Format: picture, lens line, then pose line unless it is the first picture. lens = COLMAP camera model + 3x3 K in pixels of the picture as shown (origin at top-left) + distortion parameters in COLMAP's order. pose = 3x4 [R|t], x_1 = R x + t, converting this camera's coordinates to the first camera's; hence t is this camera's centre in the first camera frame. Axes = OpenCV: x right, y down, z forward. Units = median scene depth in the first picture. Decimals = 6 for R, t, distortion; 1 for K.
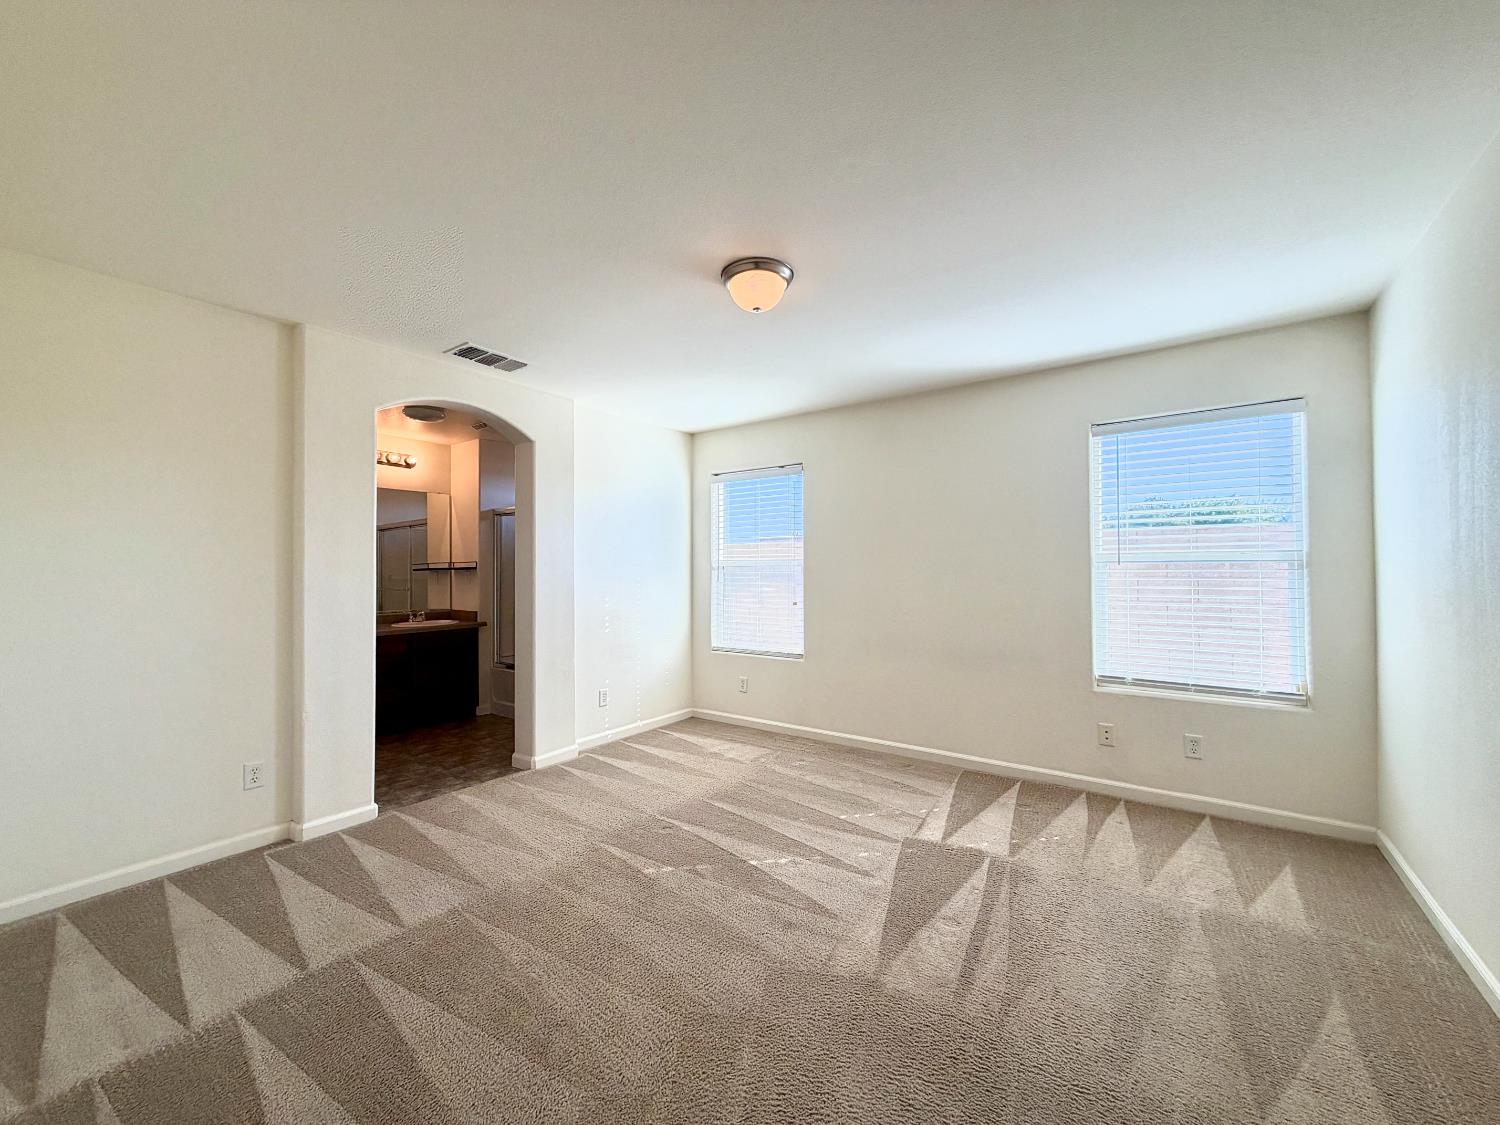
lens RADIAL K [[599.8, 0, 747.3], [0, 599.8, 560.3], [0, 0, 1]] dist [0.001987, -0.000134]
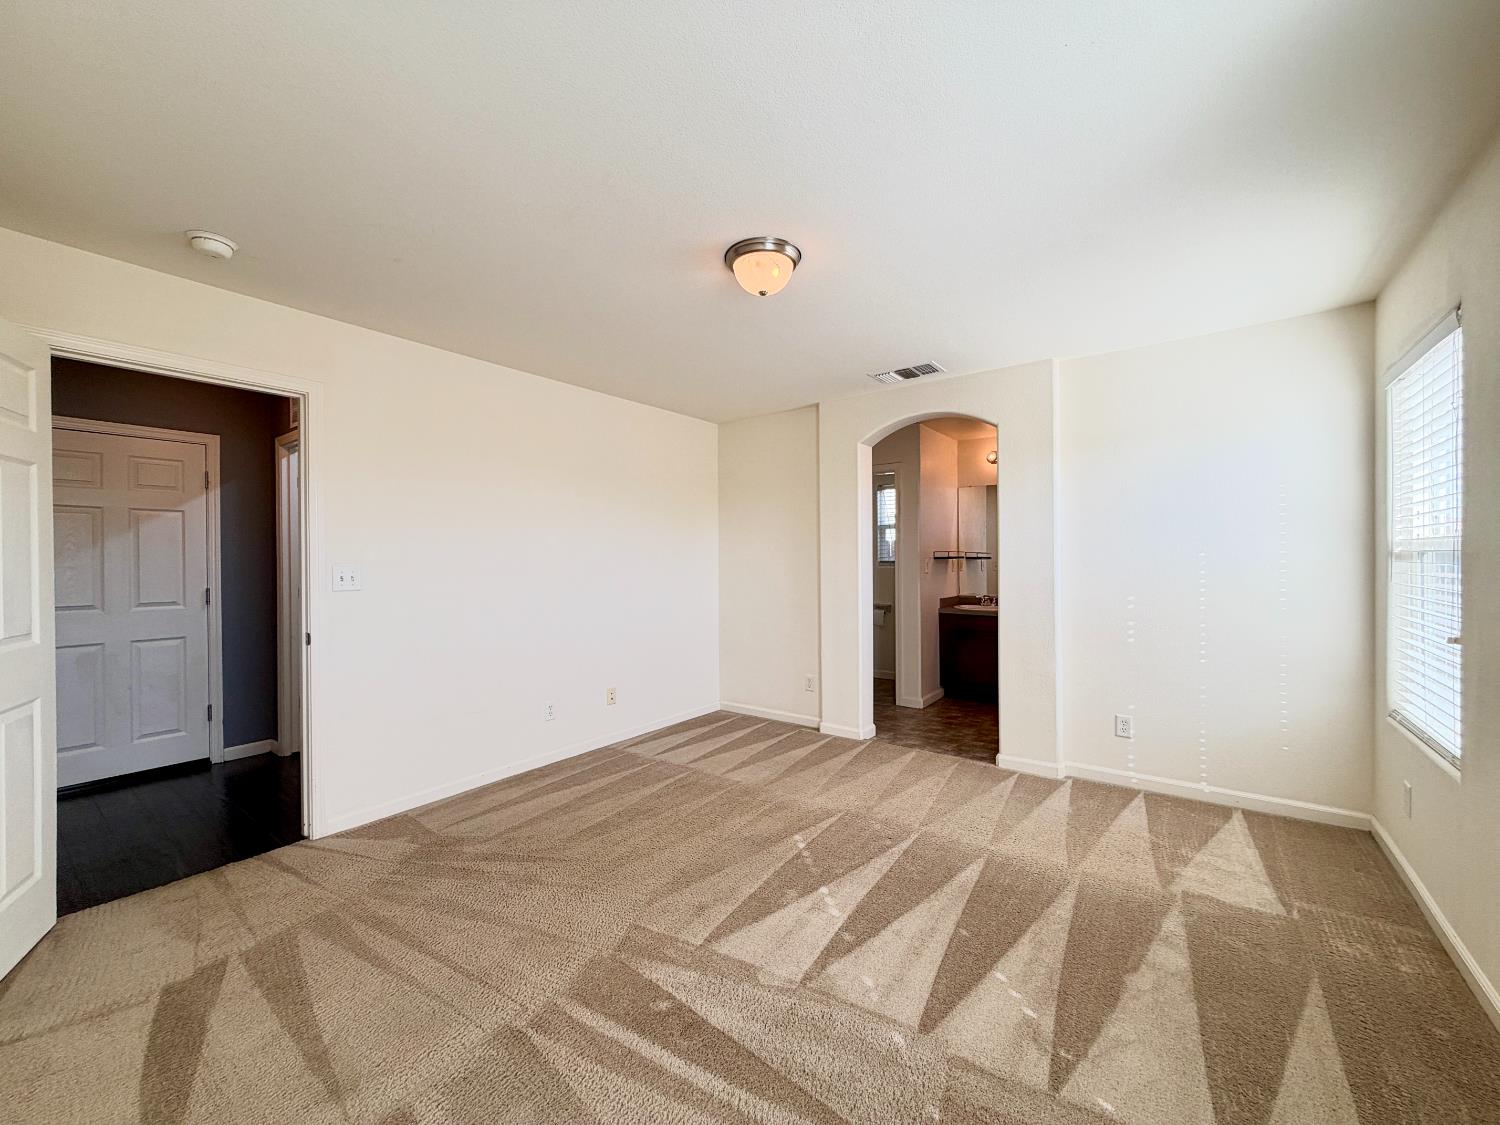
lens RADIAL K [[599.8, 0, 743.8], [0, 599.8, 569.5], [0, 0, 1]] dist [0.001987, -0.000134]
pose [[-0.019086, 0.022411, -0.999567, 0.649397], [0.027726, 0.999376, 0.021878, -0.002435], [0.999433, -0.027296, -0.019696, 0.652211]]
